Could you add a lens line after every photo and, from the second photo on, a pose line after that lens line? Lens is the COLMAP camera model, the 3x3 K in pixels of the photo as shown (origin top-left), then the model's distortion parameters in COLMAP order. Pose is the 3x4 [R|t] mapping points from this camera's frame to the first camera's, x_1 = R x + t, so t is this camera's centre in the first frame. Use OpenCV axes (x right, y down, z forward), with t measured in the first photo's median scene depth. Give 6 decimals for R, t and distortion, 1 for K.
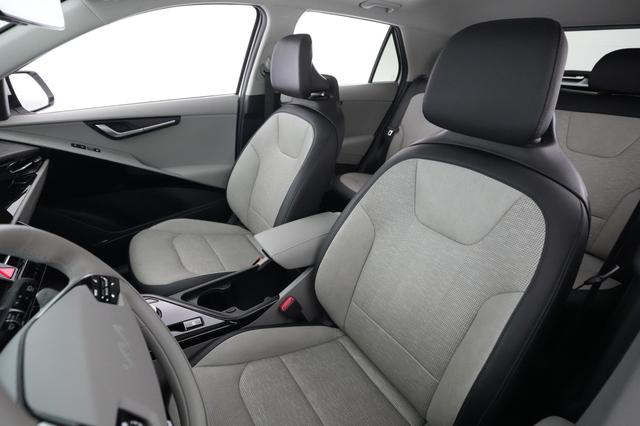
lens RADIAL K [[308.0, 0, 320.1], [0, 308.0, 212.2], [0, 0, 1]] dist [-0.005449, 0.002543]
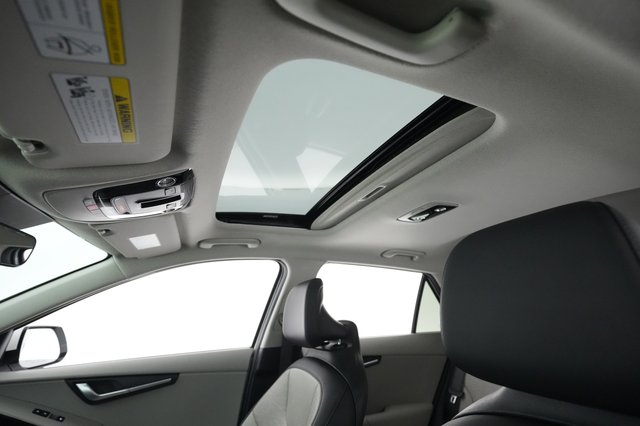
lens RADIAL K [[308.0, 0, 320.2], [0, 308.0, 210.4], [0, 0, 1]] dist [-0.005449, 0.002543]
pose [[0.980583, -0.097038, -0.170415, 0.121978], [-0.056405, 0.692713, -0.719005, -0.035268], [0.187819, 0.714656, 0.673789, 0.177829]]
